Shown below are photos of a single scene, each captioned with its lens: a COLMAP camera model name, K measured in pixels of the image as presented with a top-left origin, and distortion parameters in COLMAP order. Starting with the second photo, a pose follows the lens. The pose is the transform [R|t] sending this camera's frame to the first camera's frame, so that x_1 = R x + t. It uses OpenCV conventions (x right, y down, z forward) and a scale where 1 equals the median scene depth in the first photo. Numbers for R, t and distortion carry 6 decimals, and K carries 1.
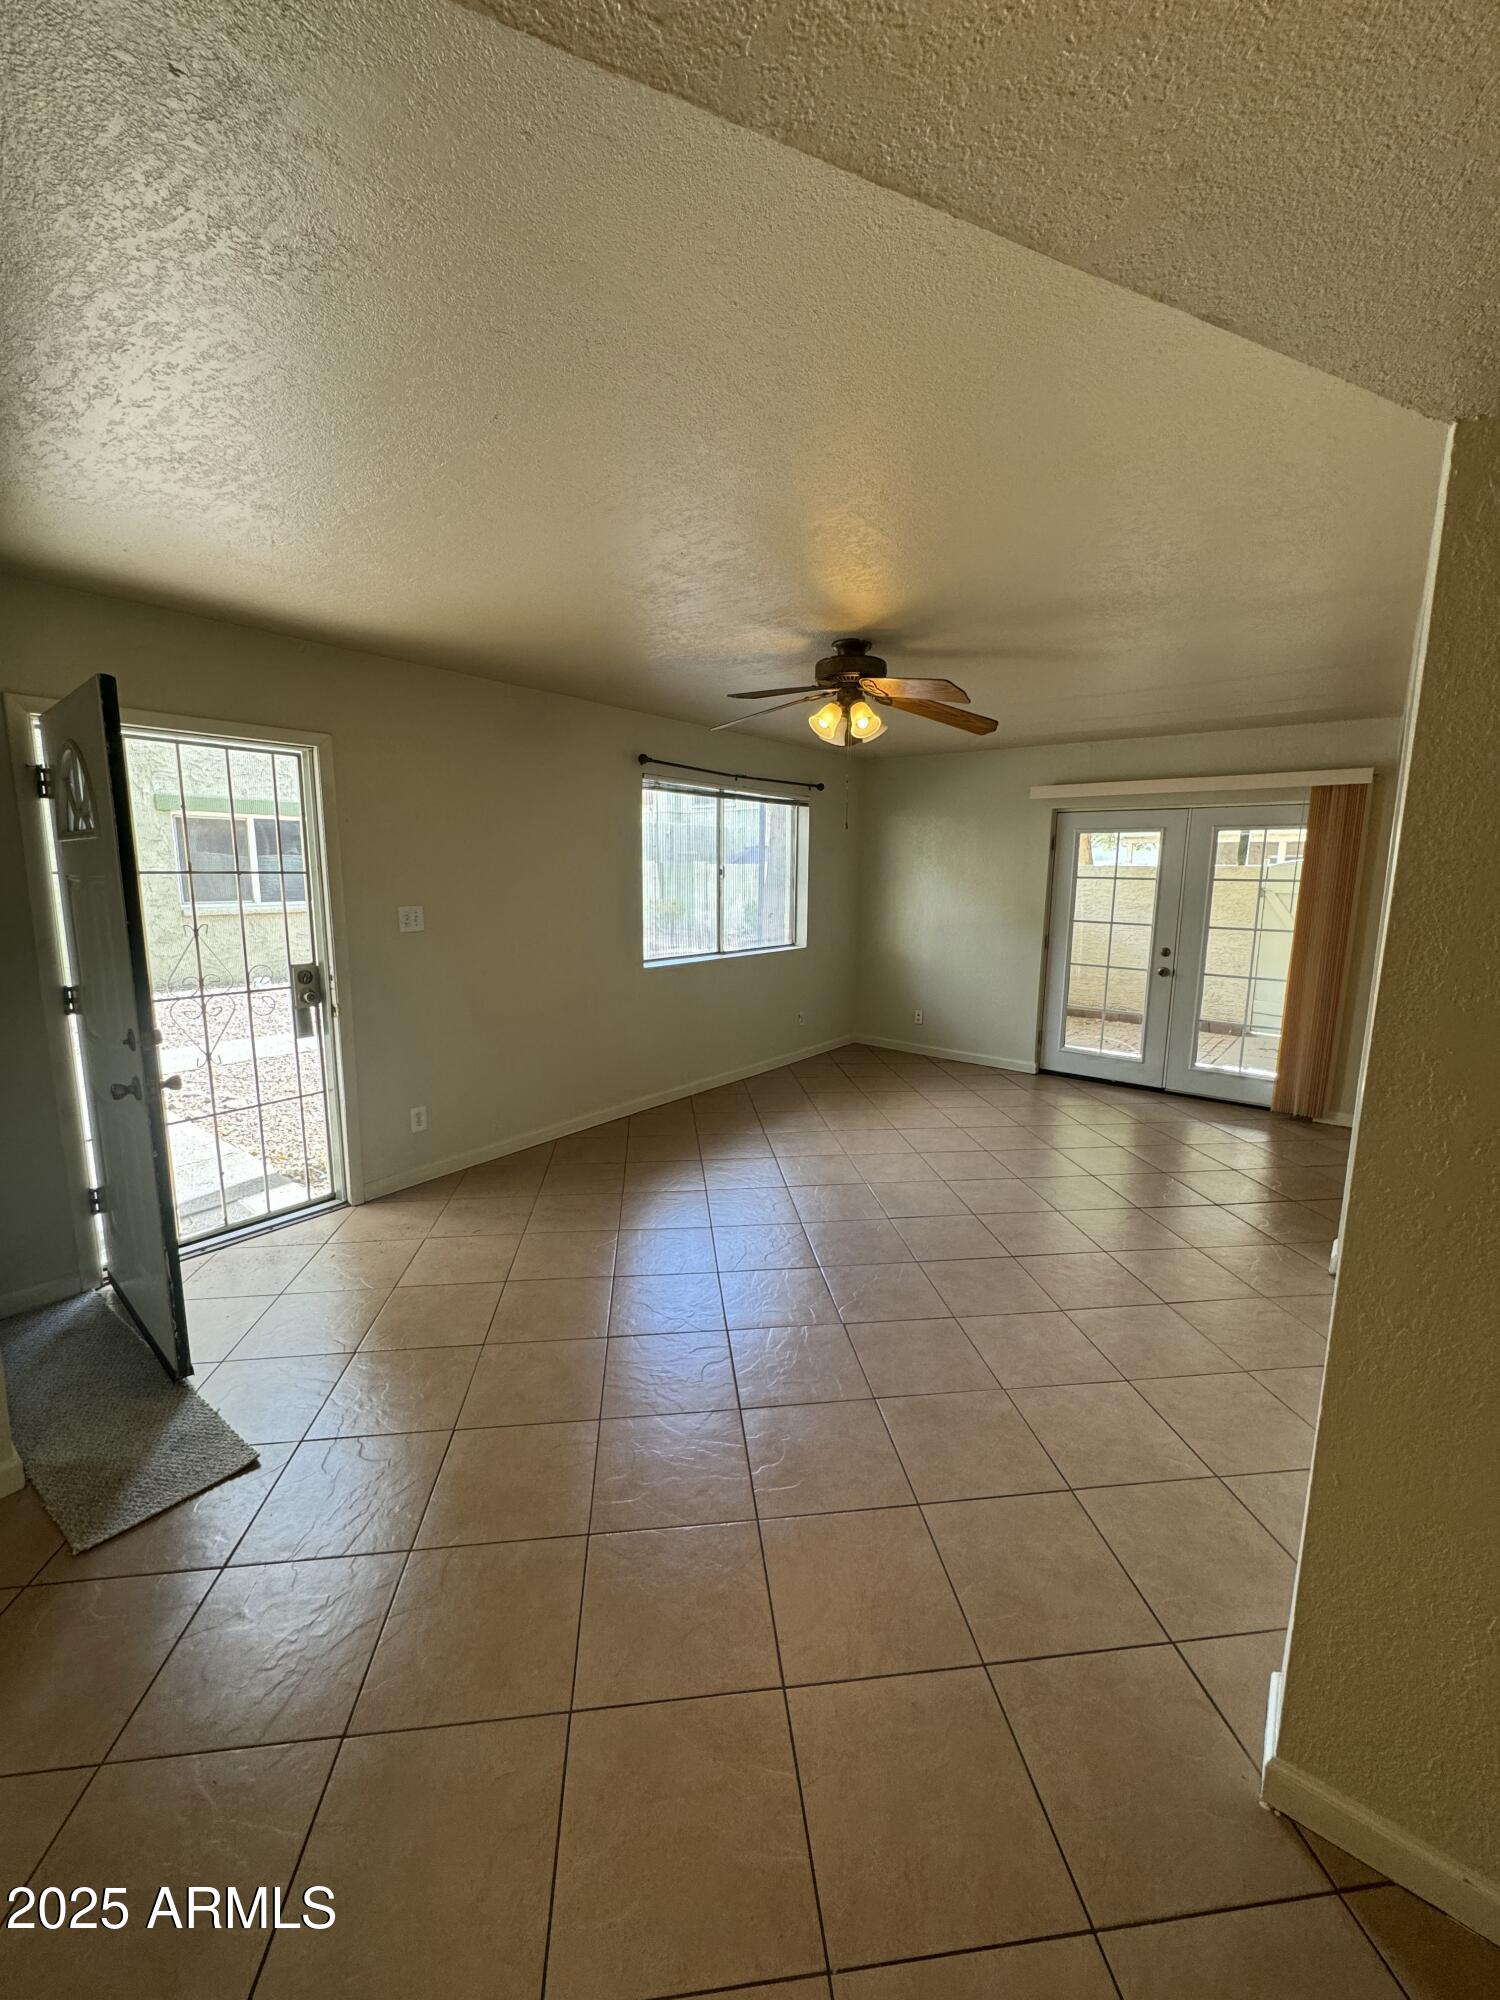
lens RADIAL K [[797.5, 0, 739.3], [0, 797.5, 992.0], [0, 0, 1]] dist [-0.002825, -0.000679]
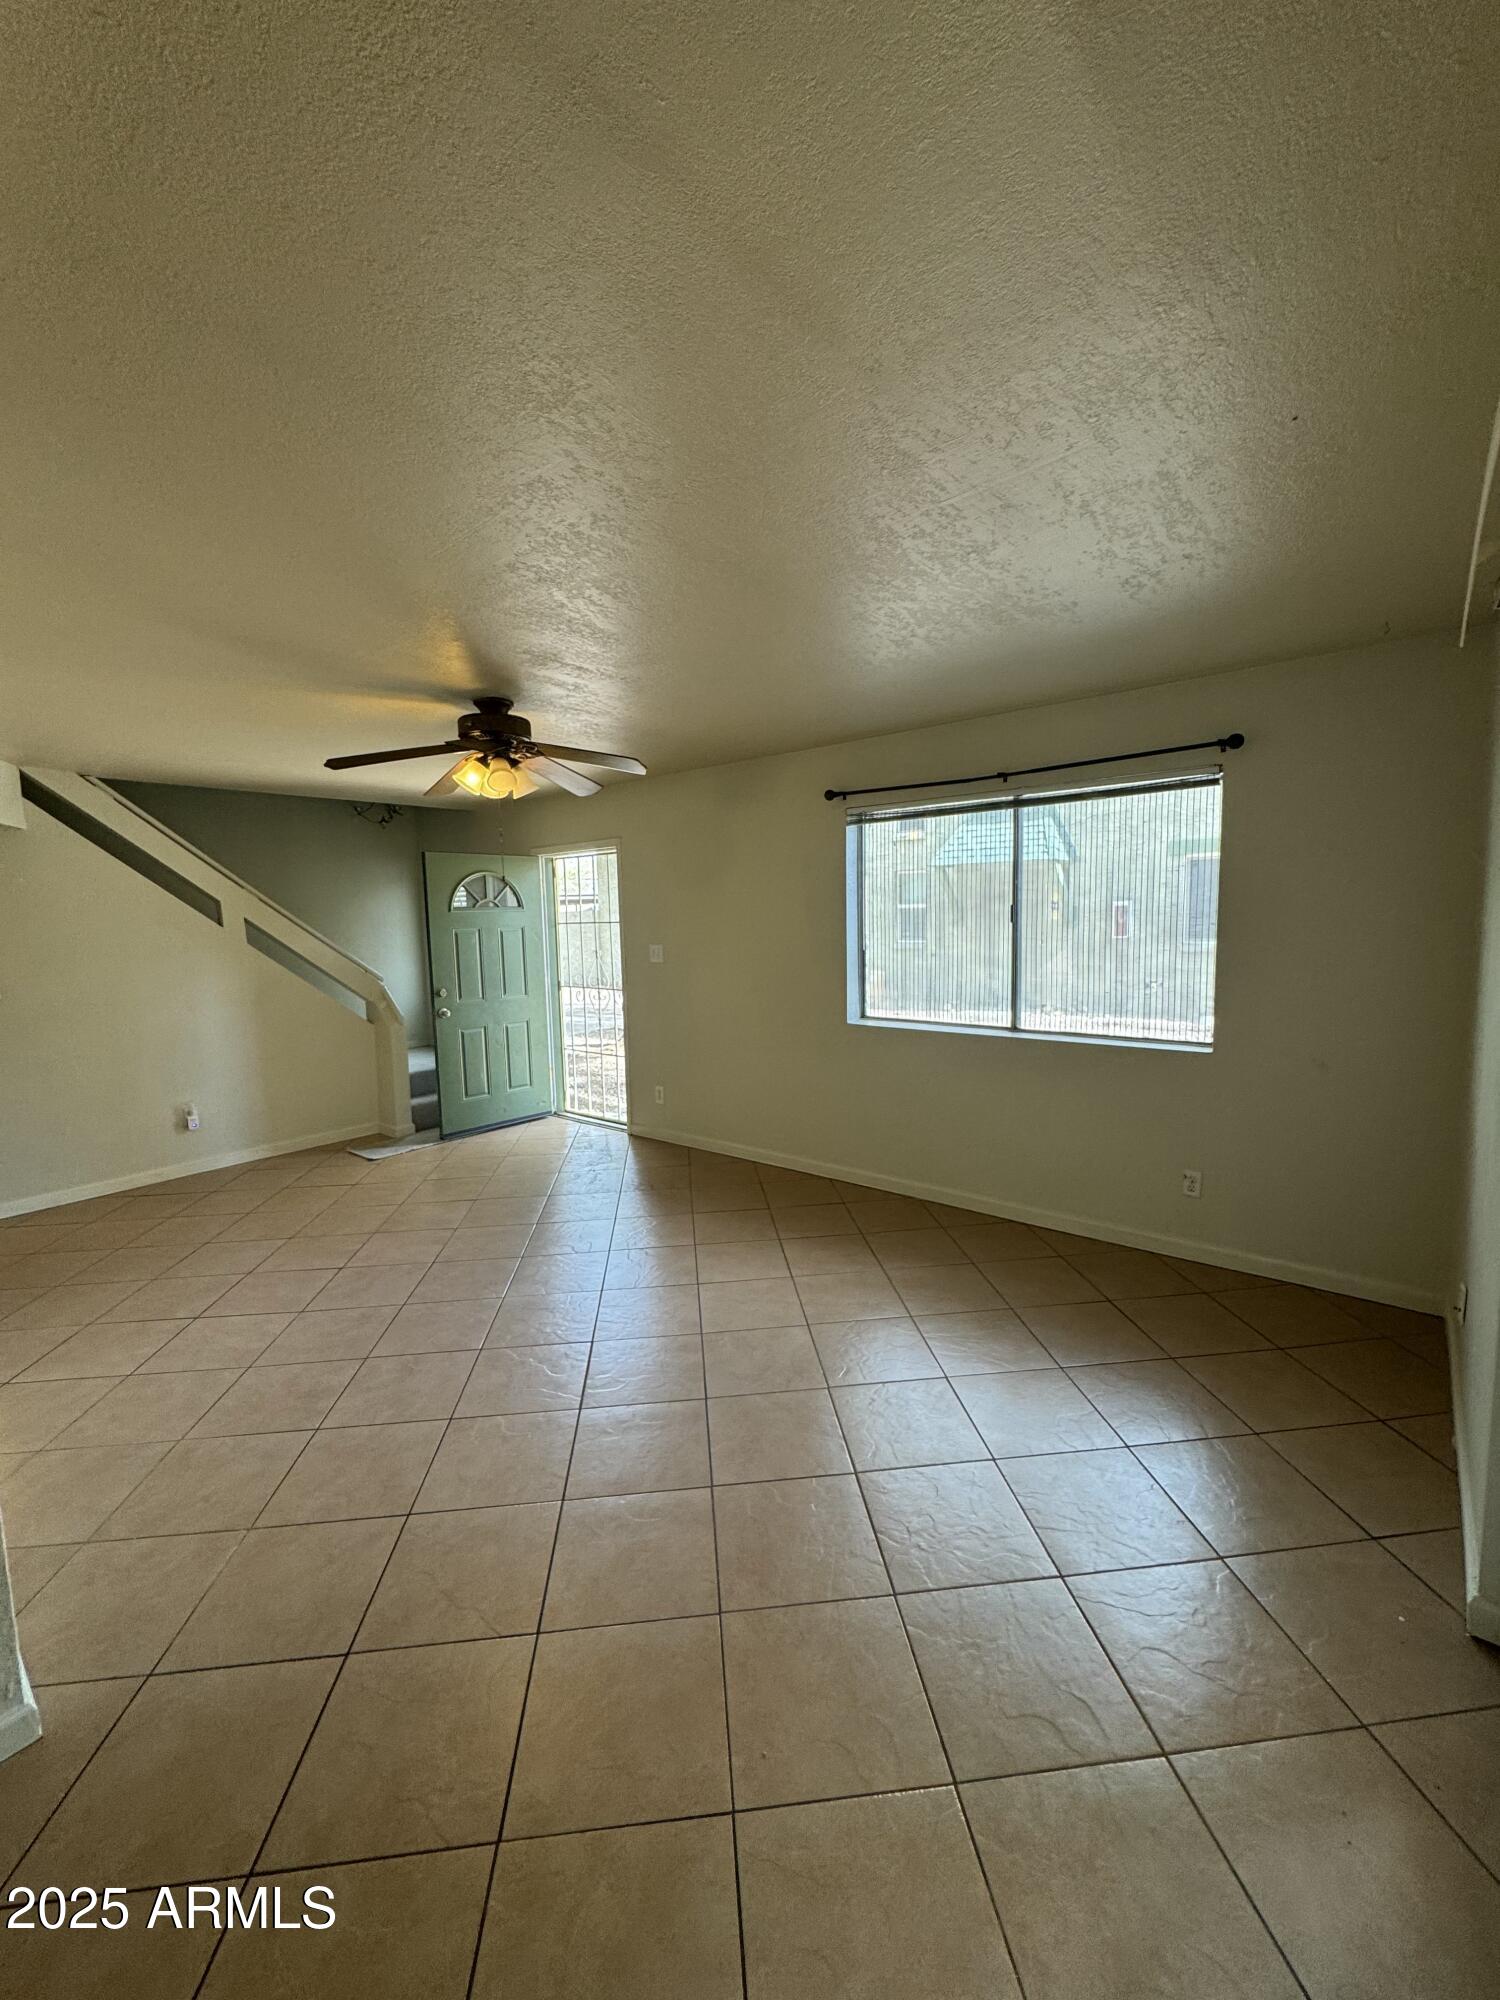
lens RADIAL K [[797.5, 0, 775.6], [0, 797.5, 996.5], [0, 0, 1]] dist [-0.002825, -0.000679]
pose [[-0.004178, 0.097438, -0.995233, 0.757329], [-0.128327, 0.986960, 0.097167, -0.134273], [0.991723, 0.128121, 0.008381, 0.891133]]
